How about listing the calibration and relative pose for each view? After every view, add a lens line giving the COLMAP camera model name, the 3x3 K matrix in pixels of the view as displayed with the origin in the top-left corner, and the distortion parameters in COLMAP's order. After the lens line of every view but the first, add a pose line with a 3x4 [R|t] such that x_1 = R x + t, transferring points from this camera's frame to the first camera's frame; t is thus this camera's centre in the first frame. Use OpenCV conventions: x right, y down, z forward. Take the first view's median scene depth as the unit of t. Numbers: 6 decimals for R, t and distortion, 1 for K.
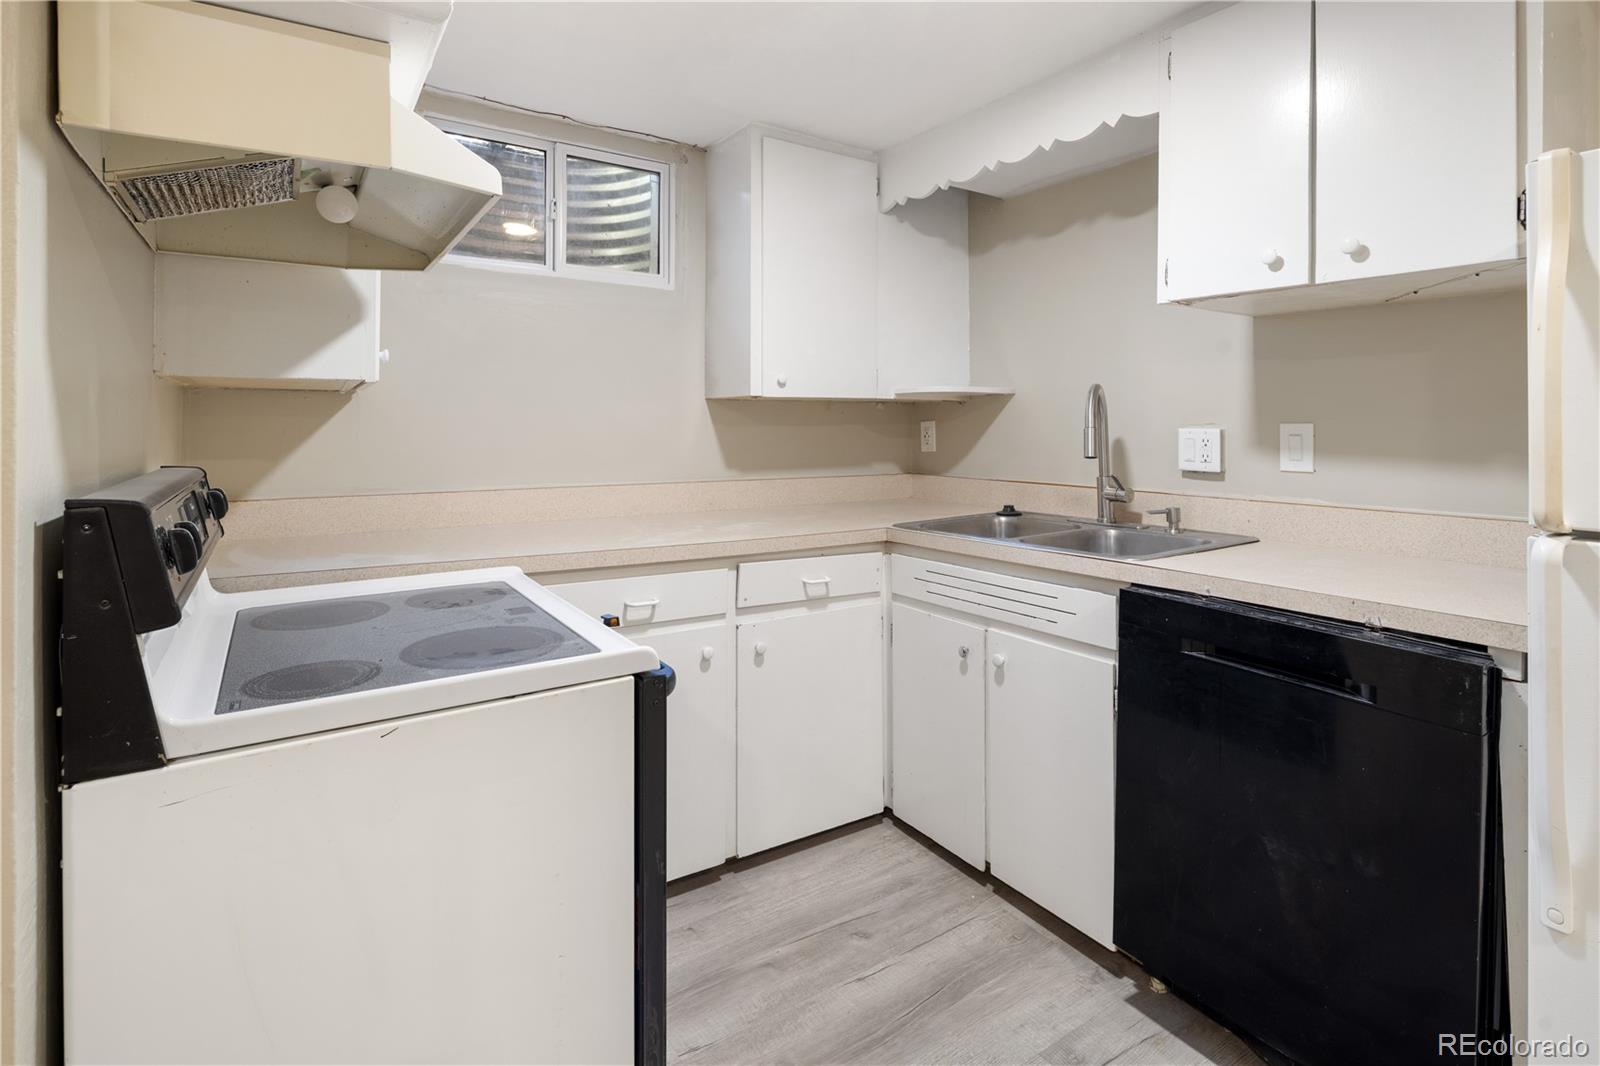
lens RADIAL K [[778.4, 0, 795.2], [0, 778.4, 412.6], [0, 0, 1]] dist [0.001383, -0.000369]
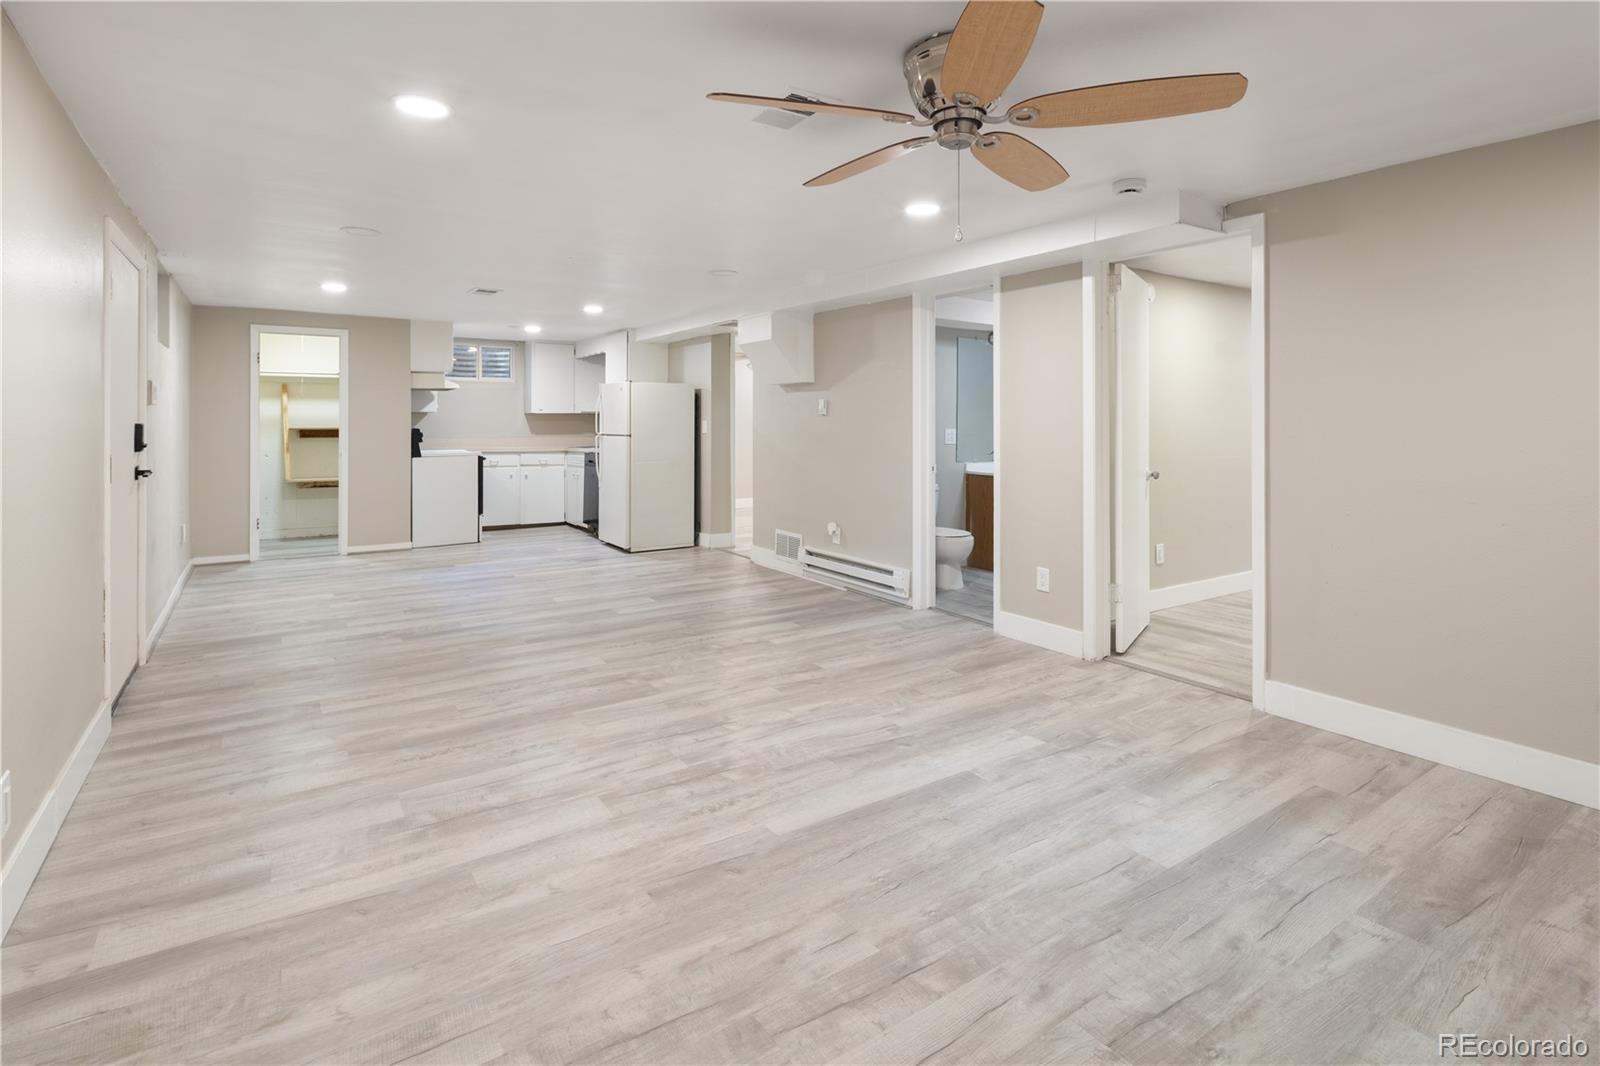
lens RADIAL K [[778.4, 0, 793.5], [0, 778.4, 420.0], [0, 0, 1]] dist [0.001383, -0.000369]
pose [[0.999999, -0.001108, 0.000375, 1.318935], [0.001103, 0.999903, 0.013864, -0.042378], [-0.000391, -0.013864, 0.999904, -3.009988]]
